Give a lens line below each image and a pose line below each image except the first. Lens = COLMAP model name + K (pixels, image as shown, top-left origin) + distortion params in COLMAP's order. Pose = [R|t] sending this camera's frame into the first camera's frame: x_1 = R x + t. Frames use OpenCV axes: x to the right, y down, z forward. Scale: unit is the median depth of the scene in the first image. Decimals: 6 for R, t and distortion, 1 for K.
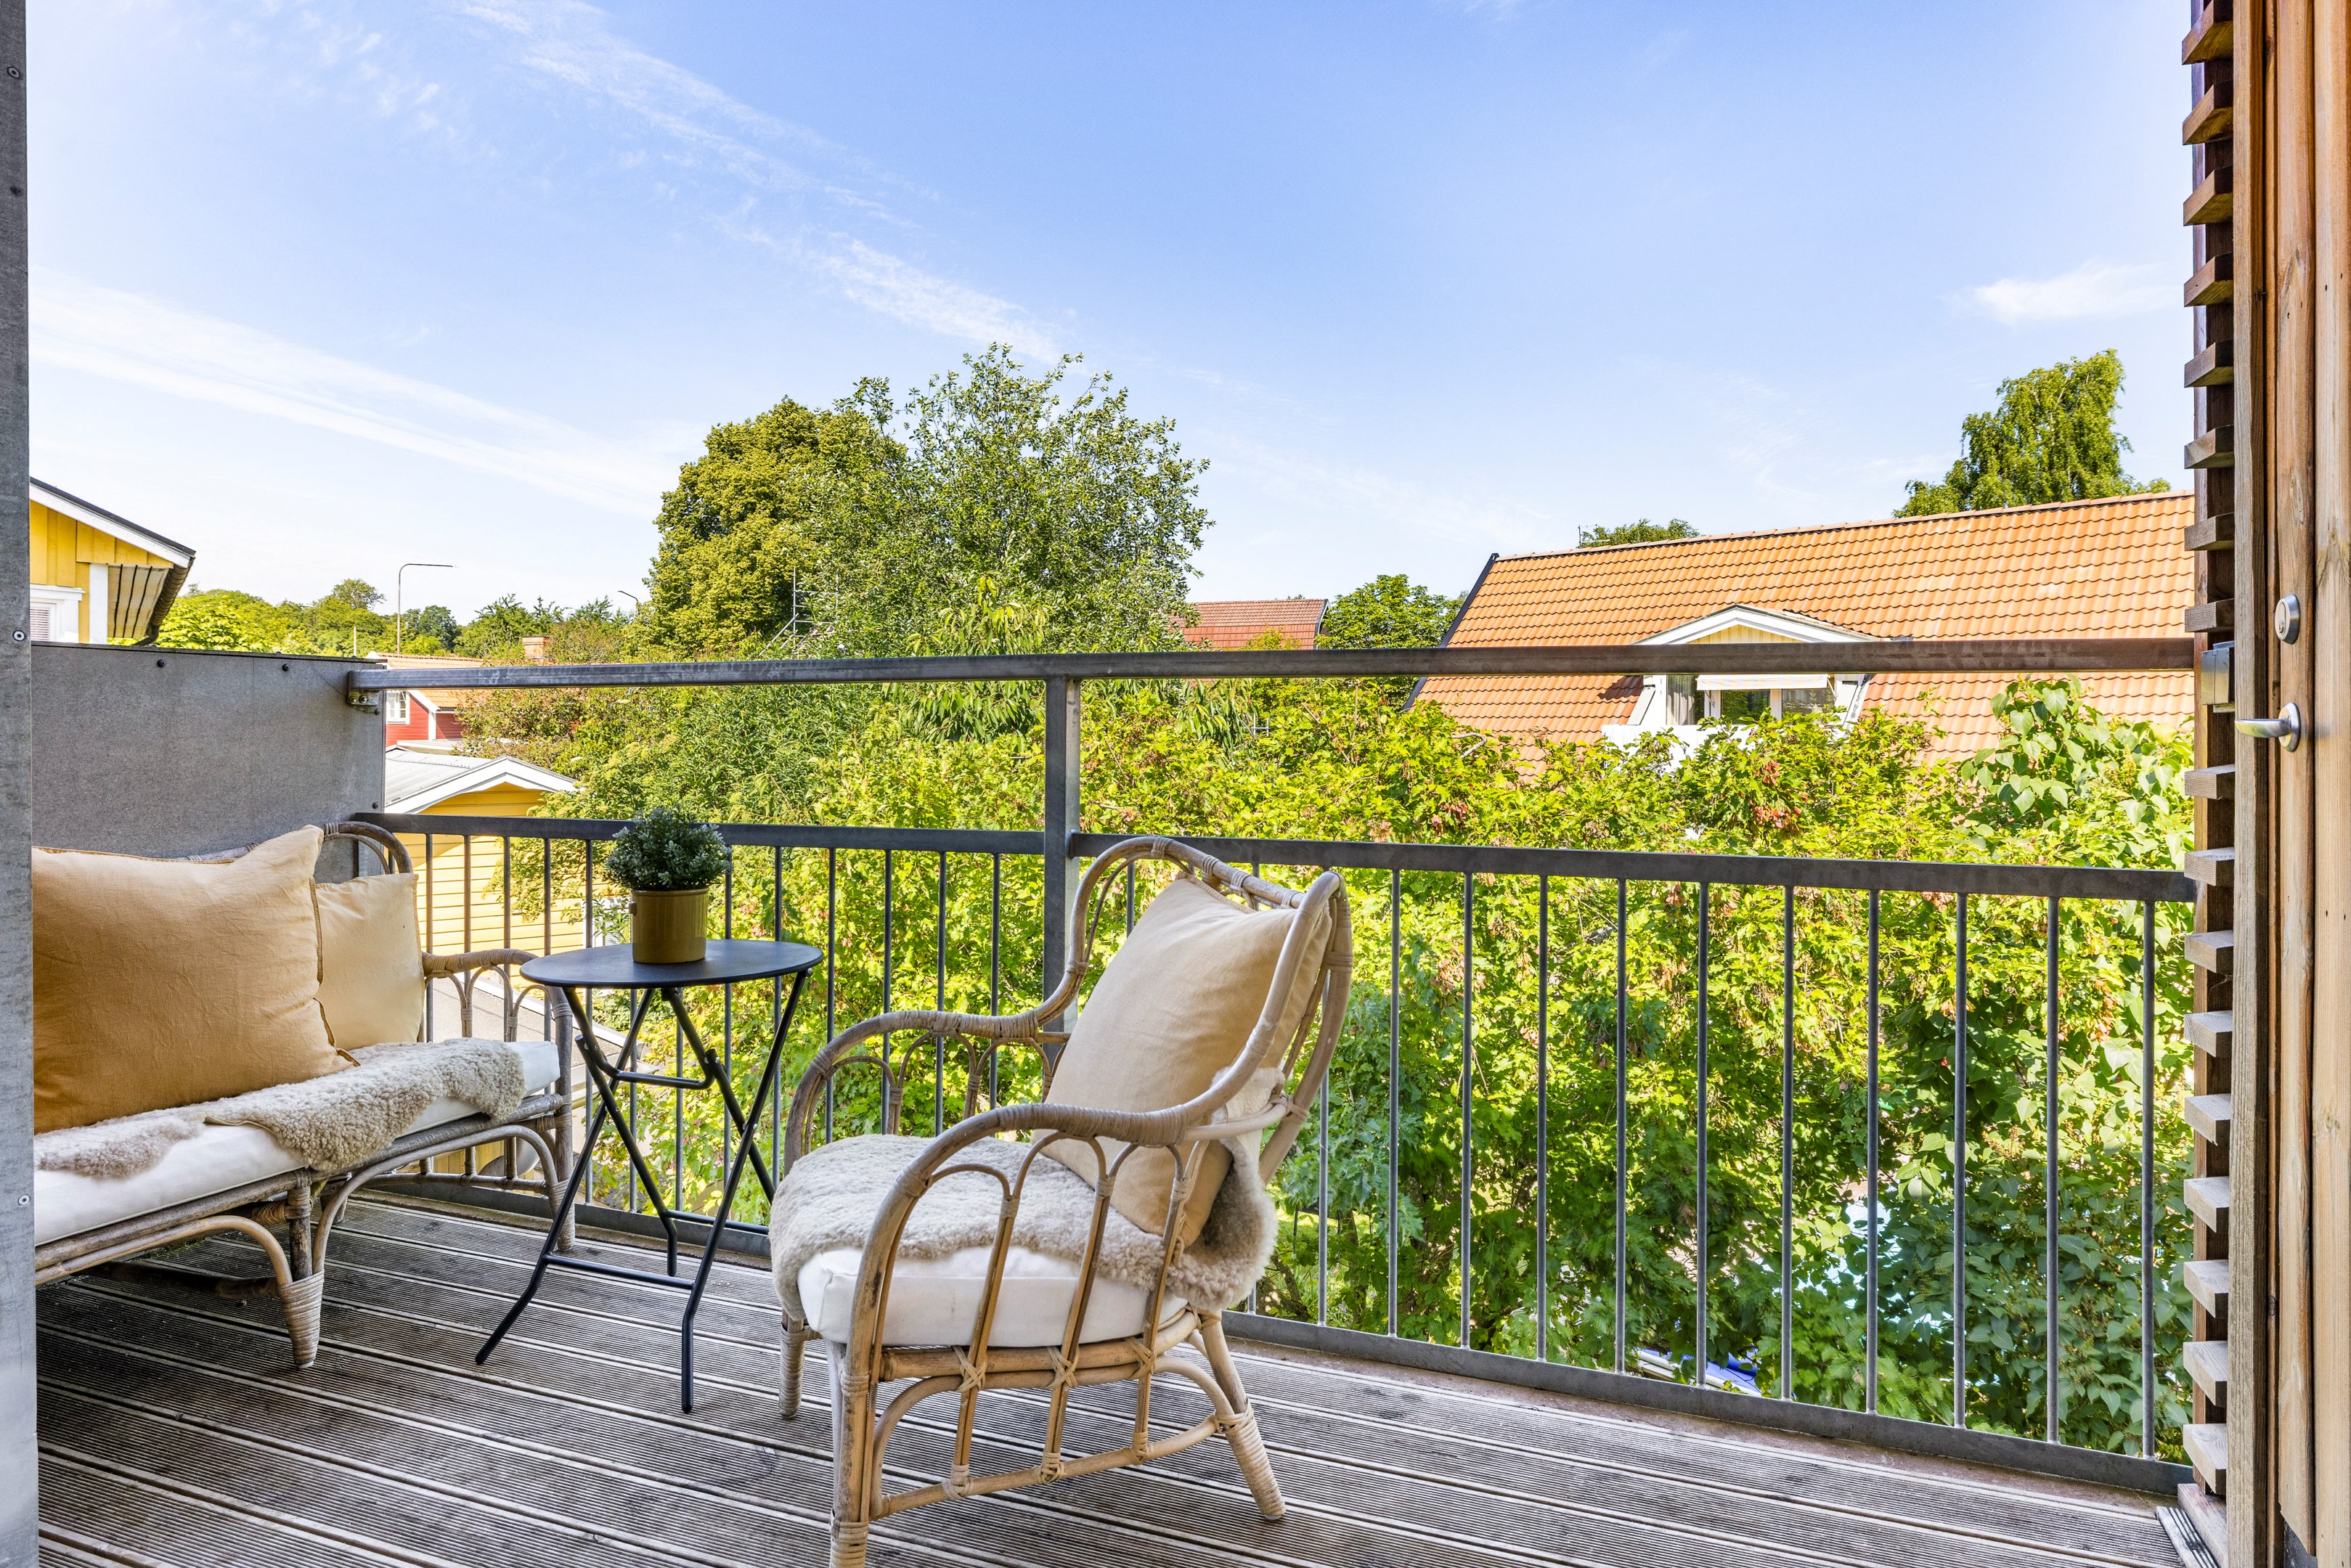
lens RADIAL K [[1376.3, 0, 1181.7], [0, 1376.3, 719.0], [0, 0, 1]] dist [-0.003556, 0.001590]
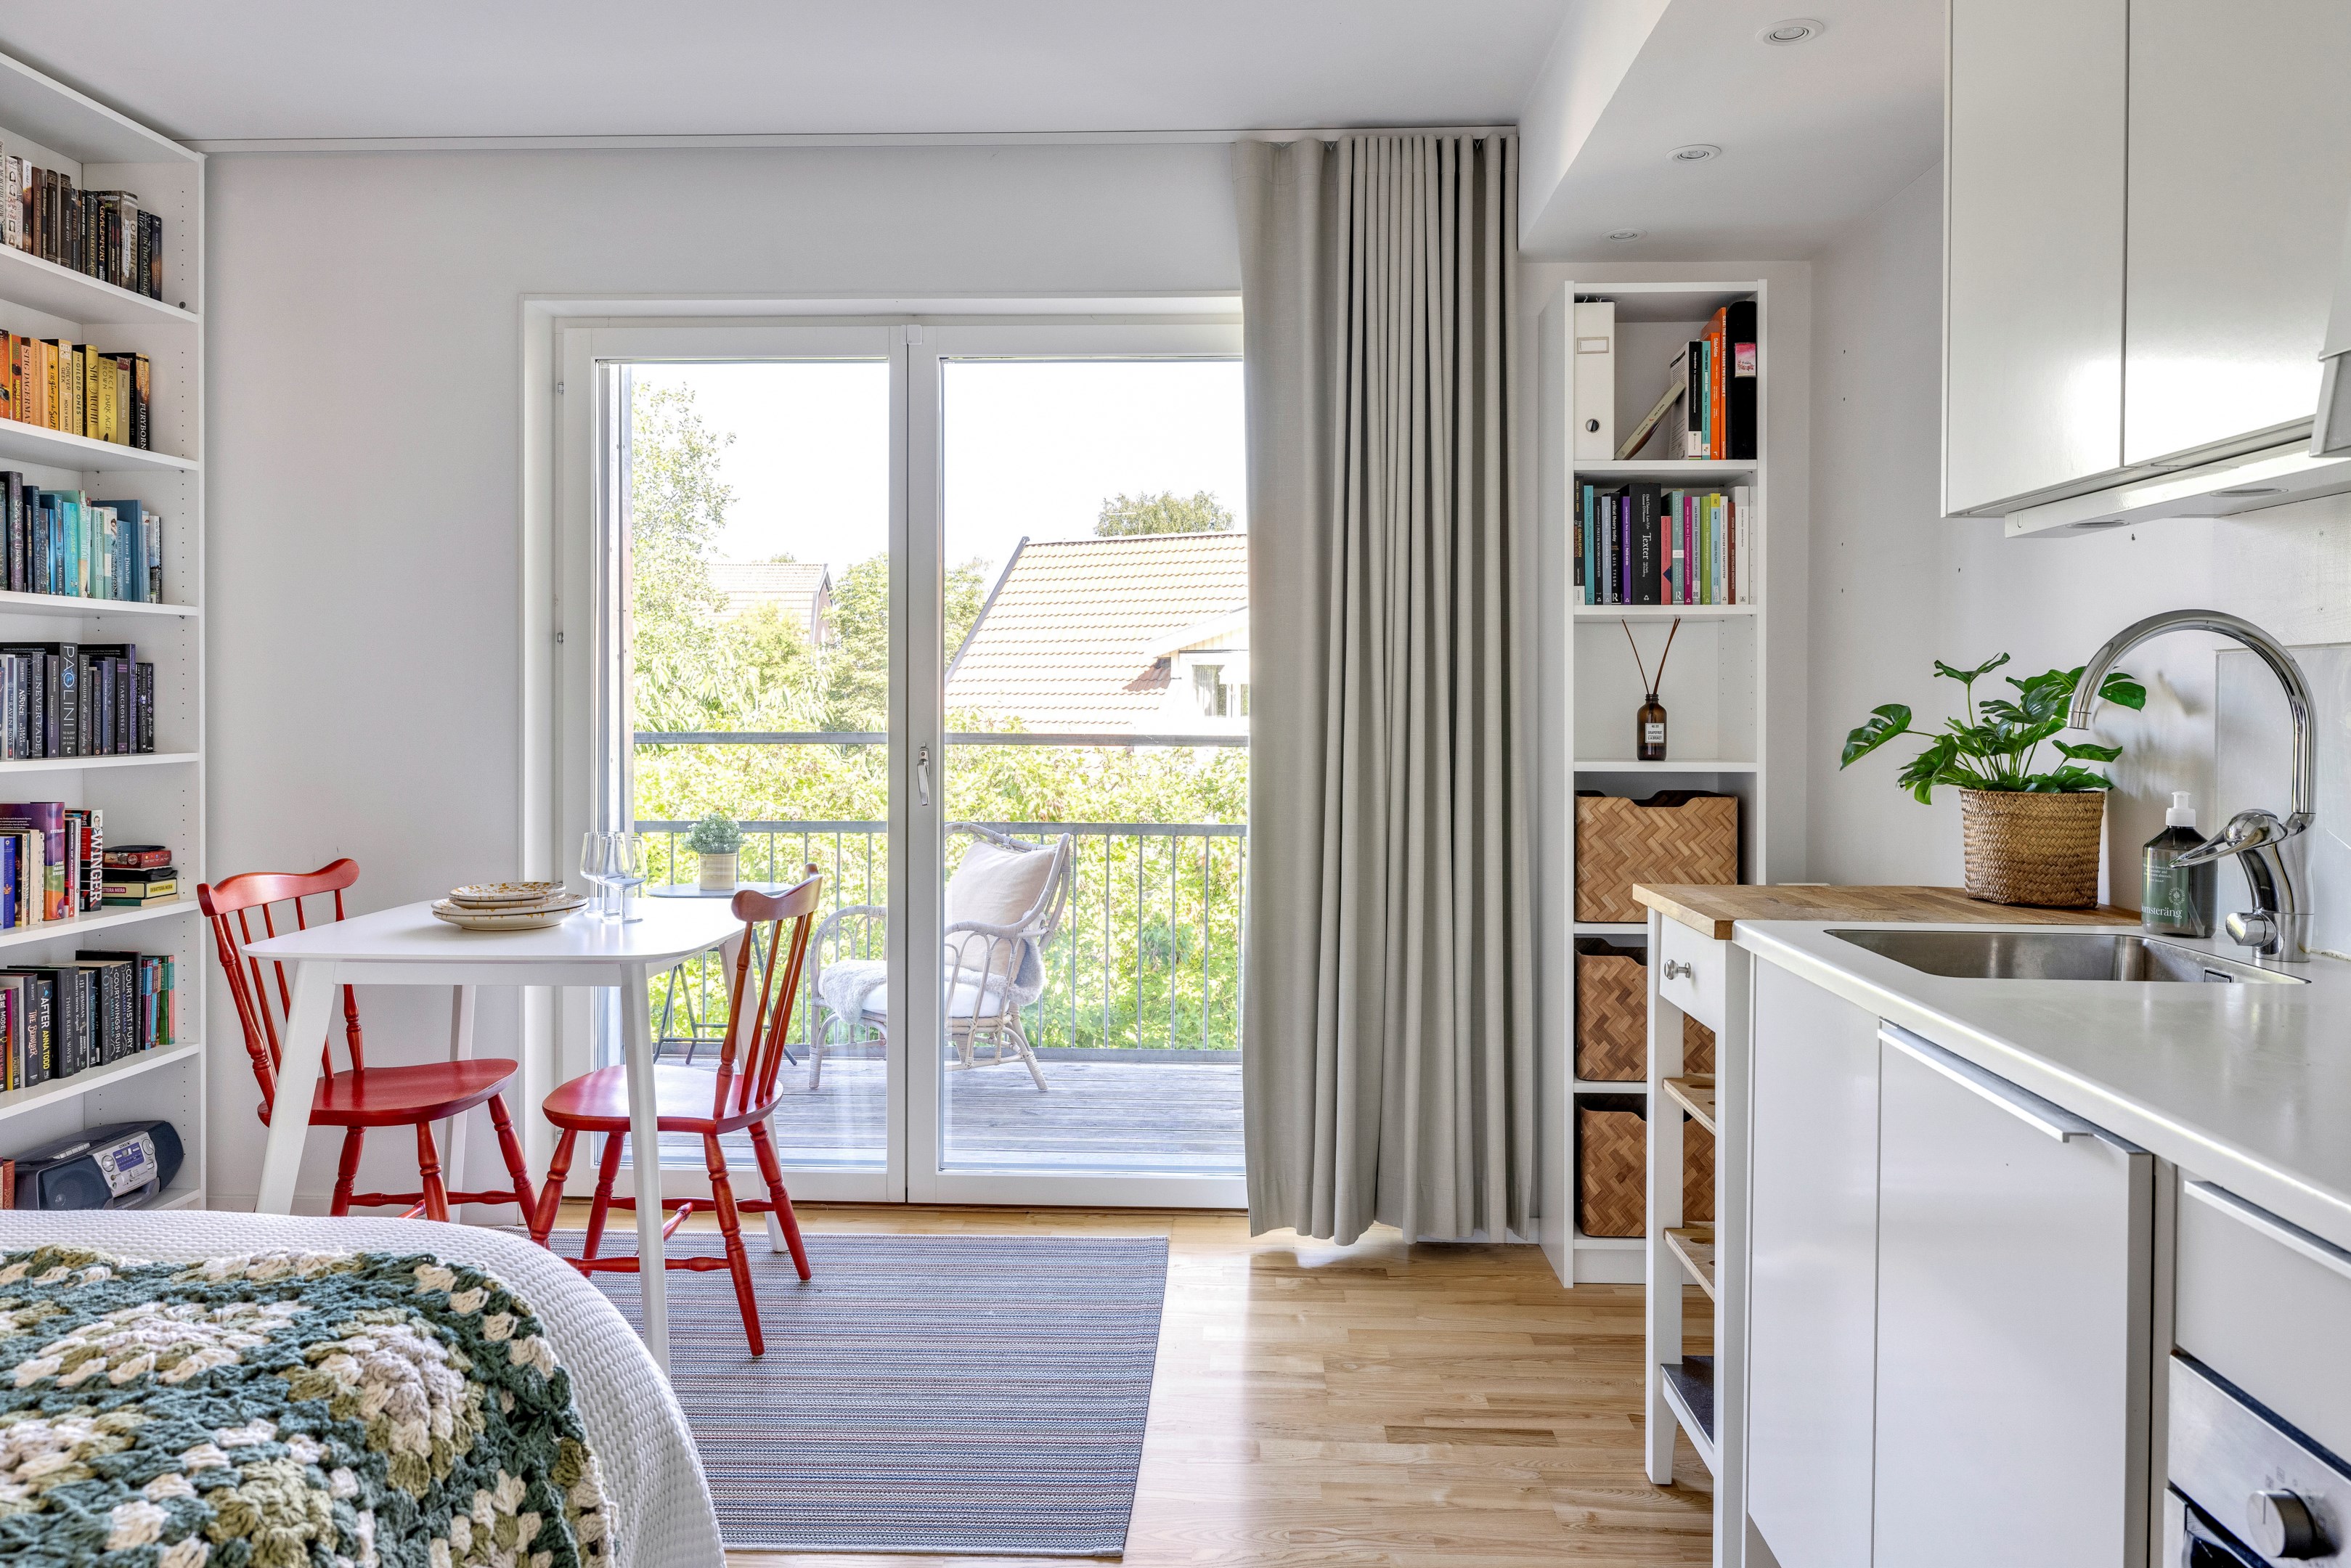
lens RADIAL K [[1593.0, 0, 1184.7], [0, 1593.0, 717.7], [0, 0, 1]] dist [-0.000566, 0.000591]
pose [[0.944655, -0.000647, 0.328064, -0.049032], [-0.003618, 0.999917, 0.012391, -0.010374], [-0.328044, -0.012892, 0.944574, -0.138626]]
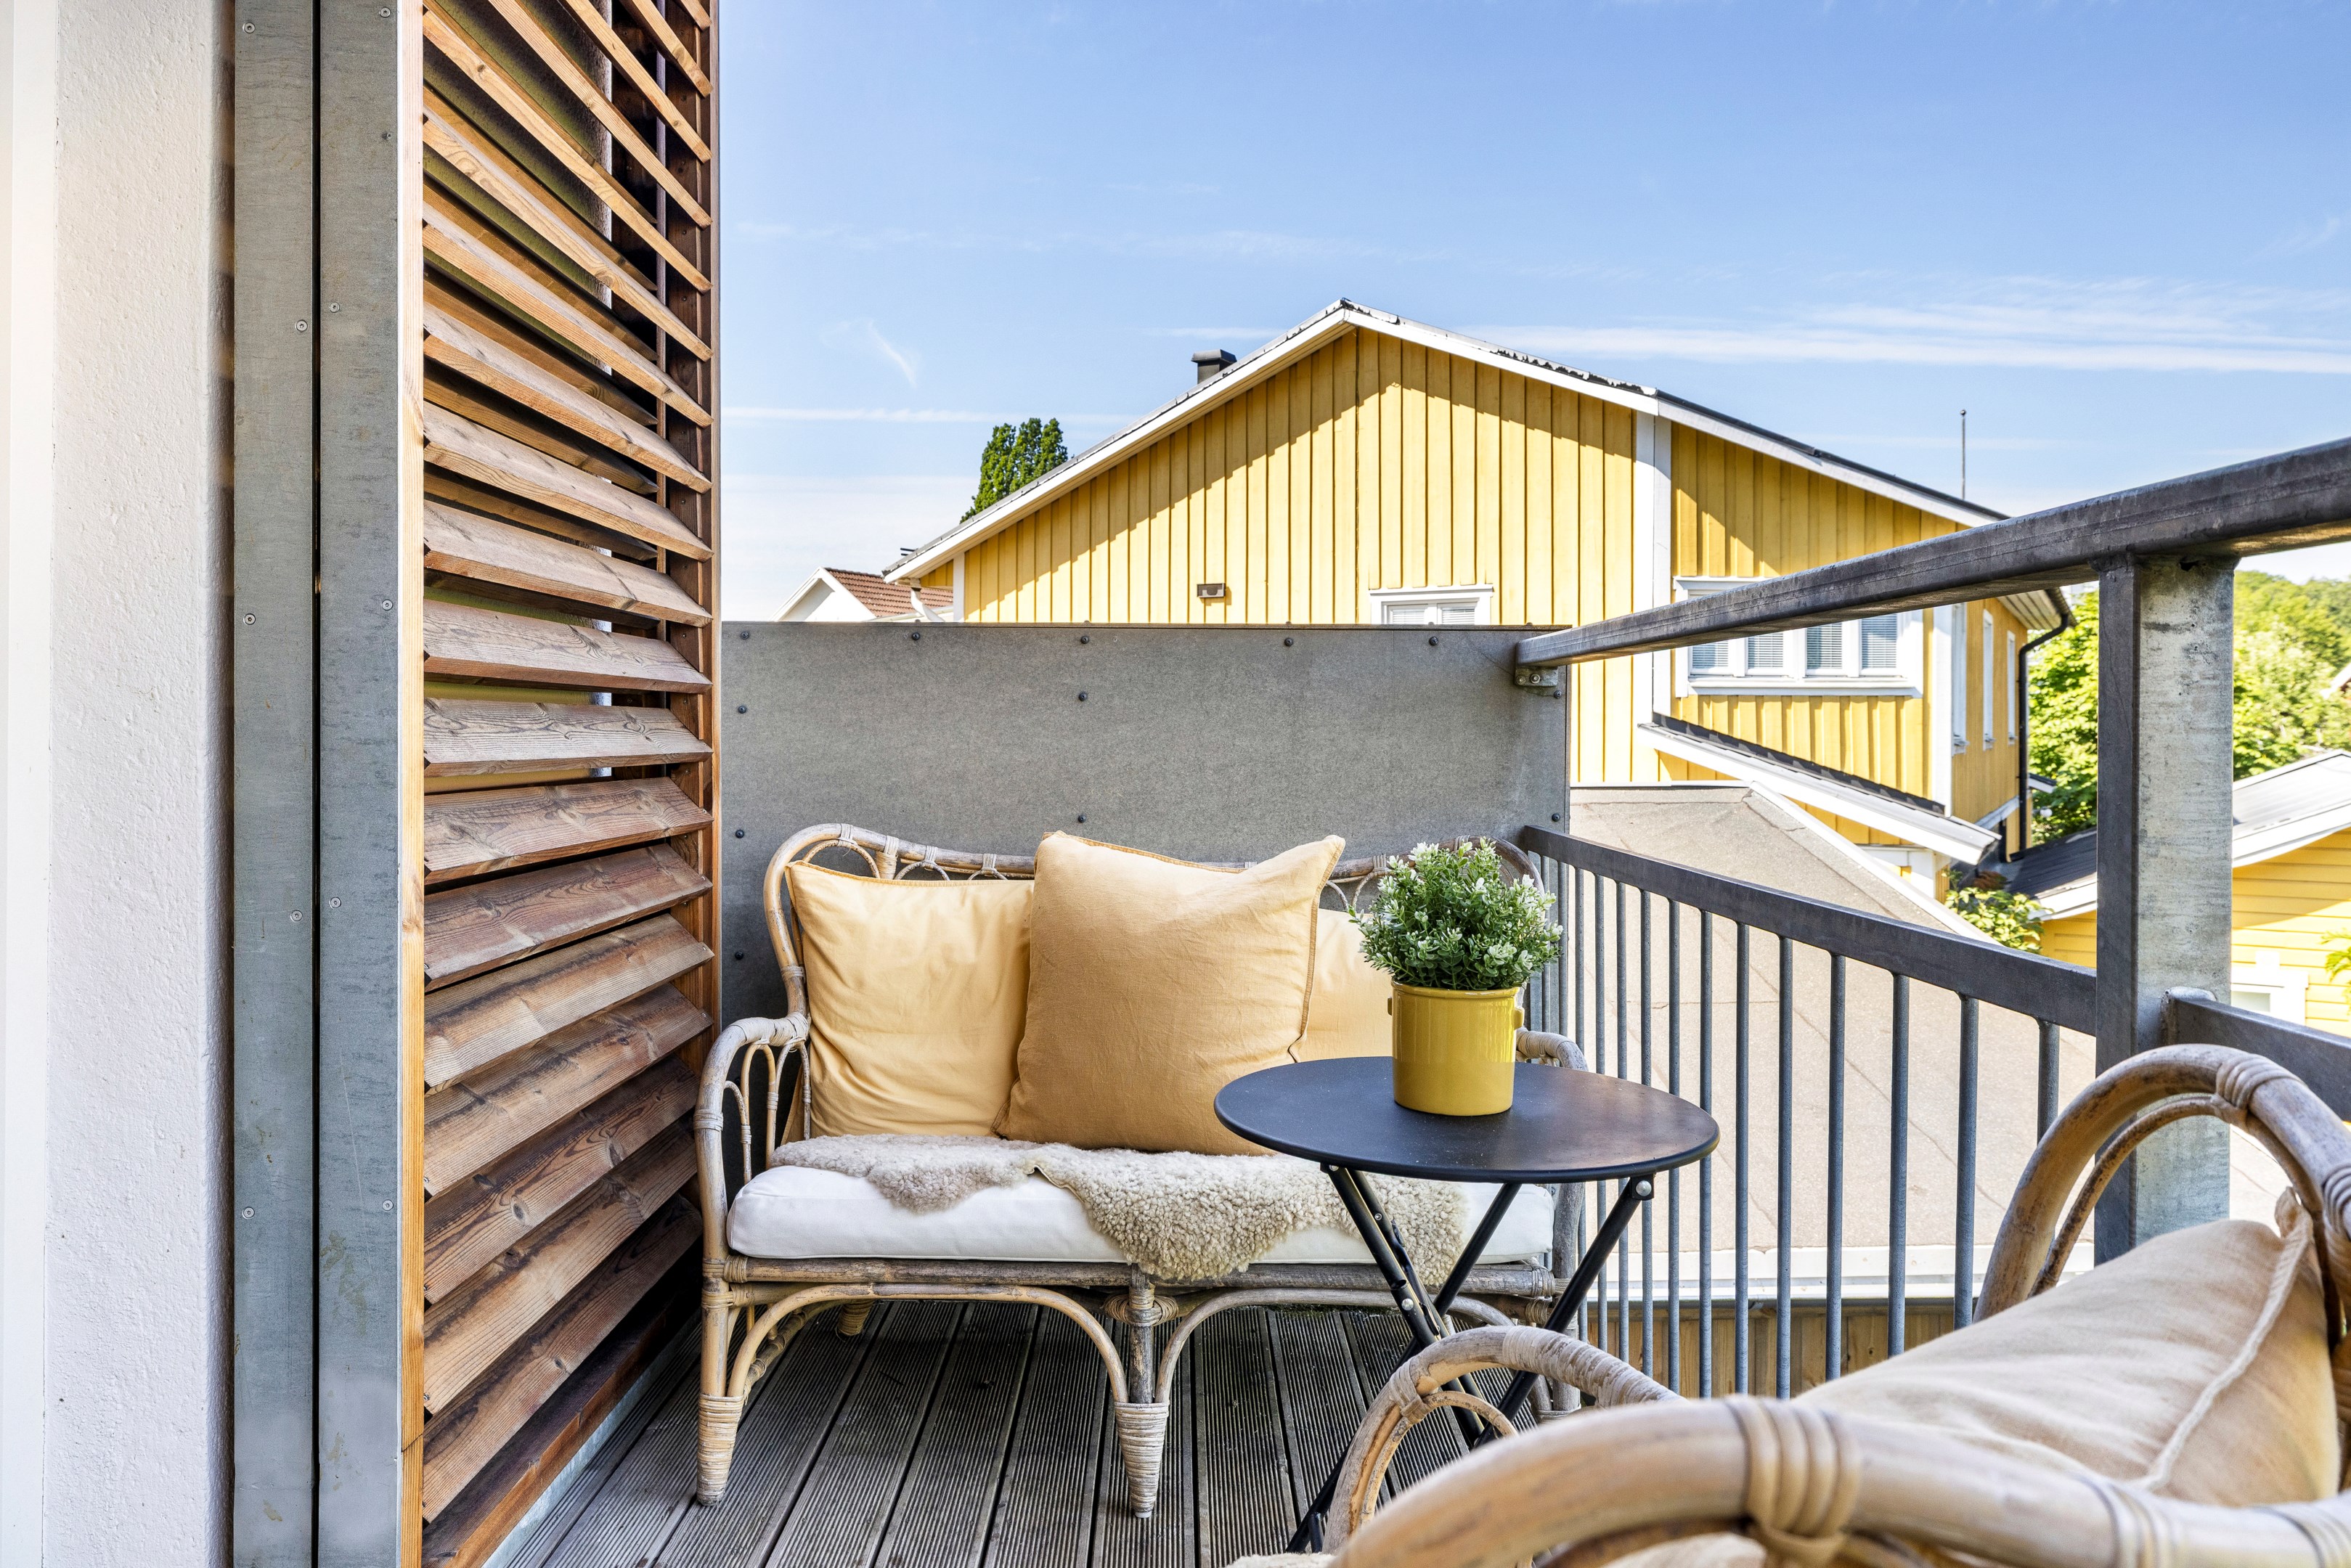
lens RADIAL K [[1593.0, 0, 1184.7], [0, 1593.0, 717.7], [0, 0, 1]] dist [-0.000566, 0.000591]
pose [[0.362736, -0.000990, -0.931891, 0.531482], [0.003782, 0.999993, 0.000410, 0.021016], [0.931884, -0.003673, 0.362737, 1.571395]]
